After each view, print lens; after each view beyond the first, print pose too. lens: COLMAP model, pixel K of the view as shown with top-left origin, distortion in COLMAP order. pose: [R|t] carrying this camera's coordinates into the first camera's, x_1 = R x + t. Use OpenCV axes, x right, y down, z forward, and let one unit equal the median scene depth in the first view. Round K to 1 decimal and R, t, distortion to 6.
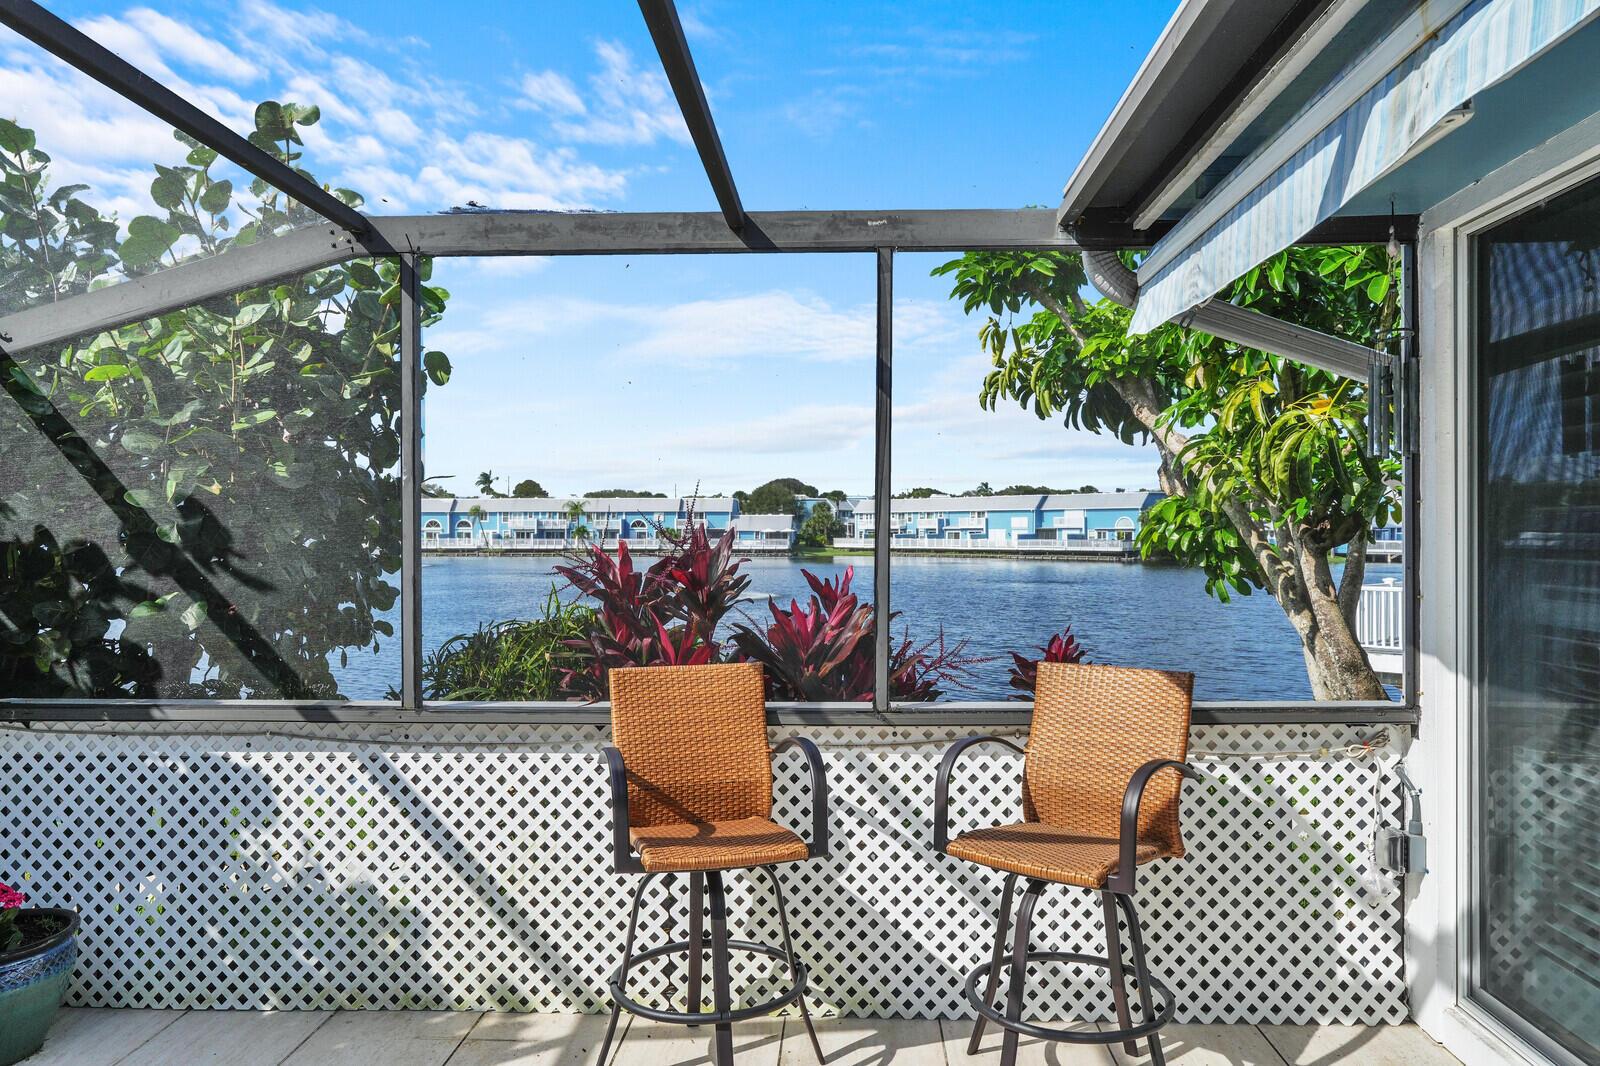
lens RADIAL K [[1073.8, 0, 820.8], [0, 1073.8, 536.3], [0, 0, 1]] dist [-0.034769, 0.000824]
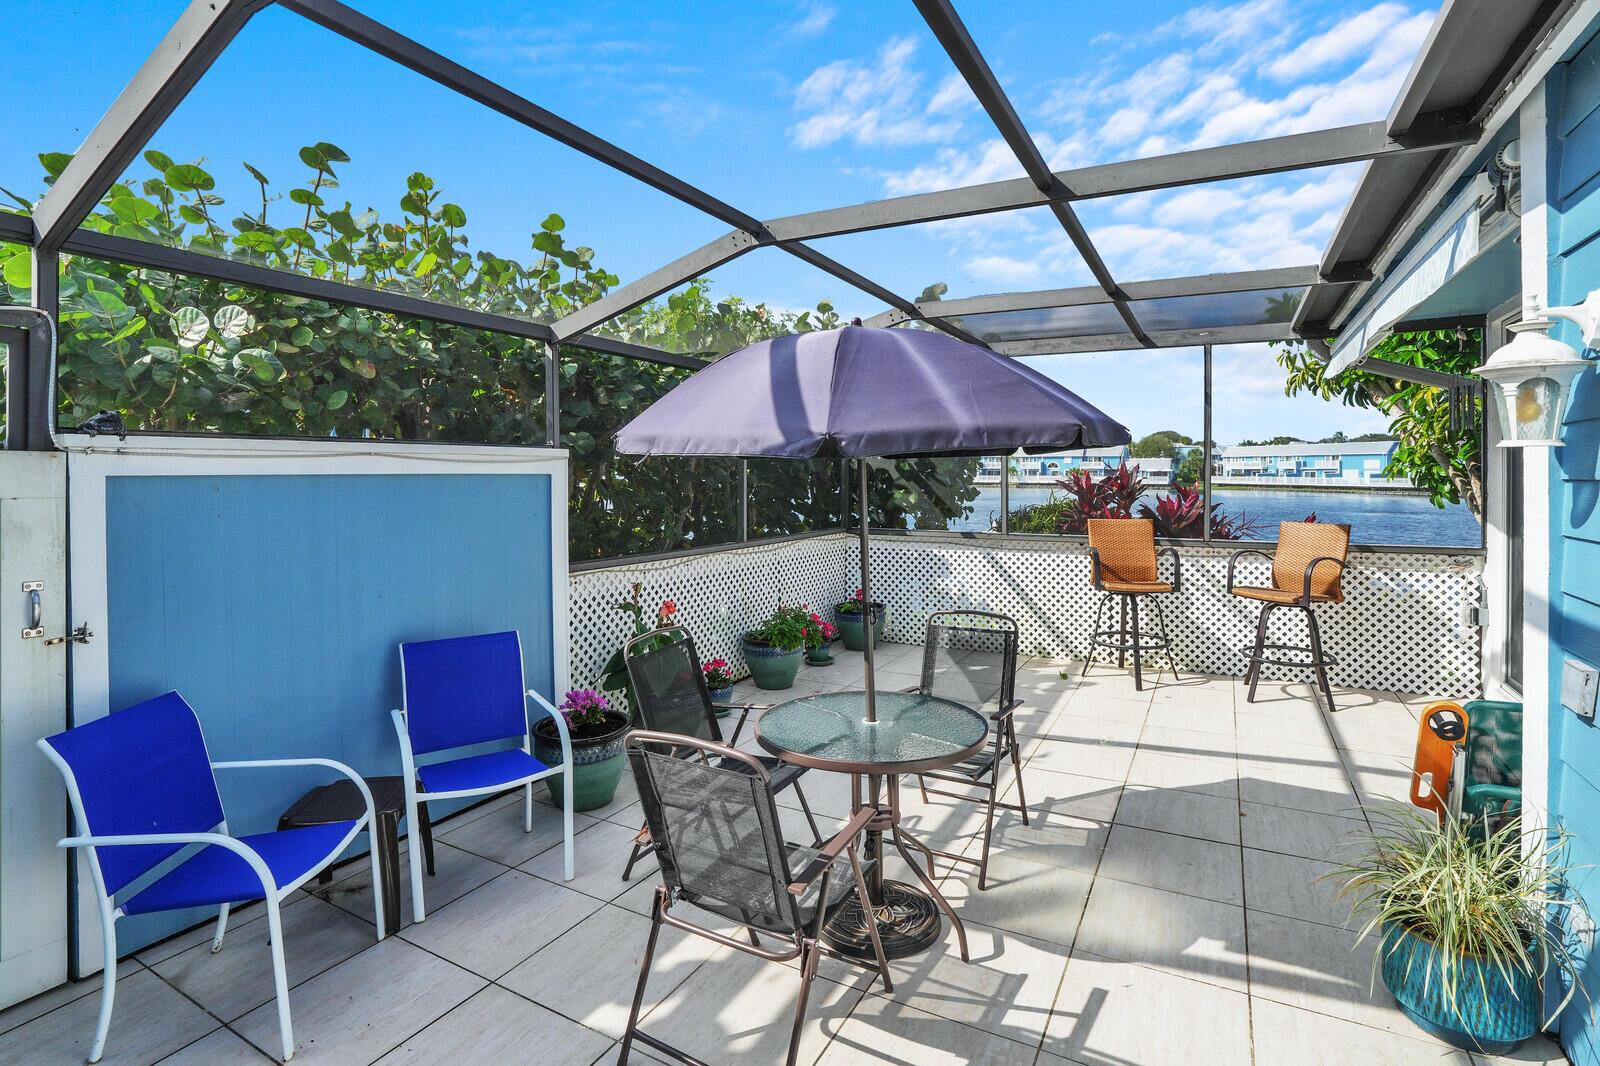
lens RADIAL K [[755.7, 0, 821.5], [0, 755.7, 465.7], [0, 0, 1]] dist [-0.057581, 0.019004]
pose [[0.893976, -0.000021, -0.448114, 0.032008], [-0.005055, 0.999936, -0.010132, 0.018168], [0.448086, 0.011323, 0.893919, -0.823742]]
